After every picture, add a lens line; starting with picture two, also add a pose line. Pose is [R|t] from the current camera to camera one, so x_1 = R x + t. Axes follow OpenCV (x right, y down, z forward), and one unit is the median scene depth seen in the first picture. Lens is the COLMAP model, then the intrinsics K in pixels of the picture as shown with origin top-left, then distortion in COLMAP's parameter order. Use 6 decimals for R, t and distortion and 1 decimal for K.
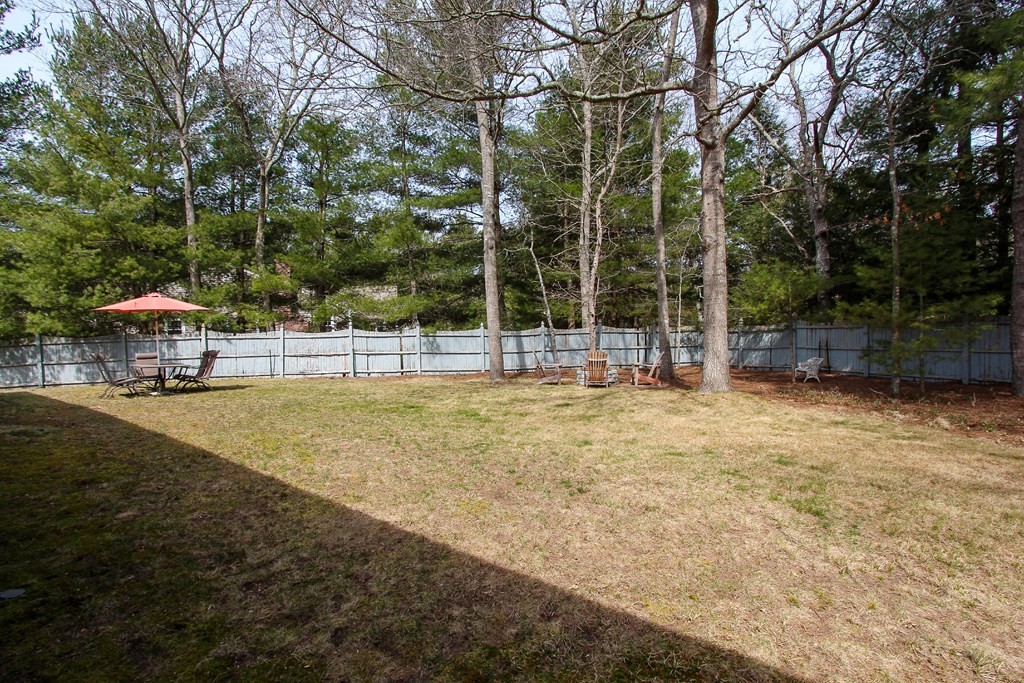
lens RADIAL K [[486.3, 0, 521.5], [0, 486.3, 343.6], [0, 0, 1]] dist [-0.015369, 0.000999]
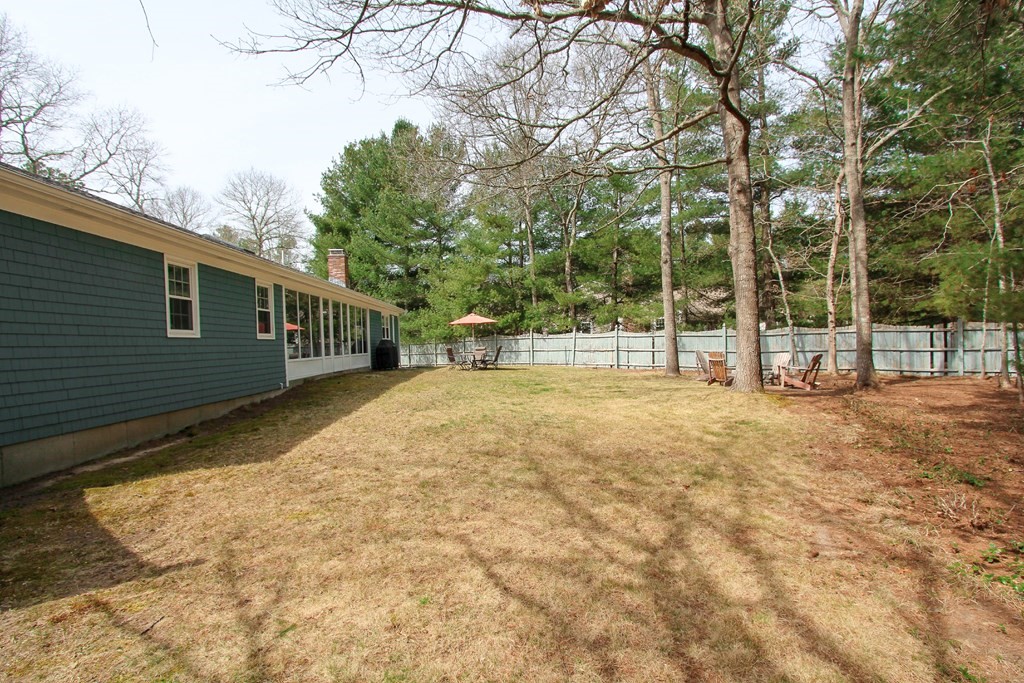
lens RADIAL K [[486.3, 0, 521.5], [0, 486.3, 343.6], [0, 0, 1]] dist [-0.015369, 0.000999]
pose [[0.651526, 0.009918, -0.758561, 0.410544], [-0.004613, 0.999948, 0.009112, -0.006108], [0.758612, -0.002437, 0.651538, -0.018937]]
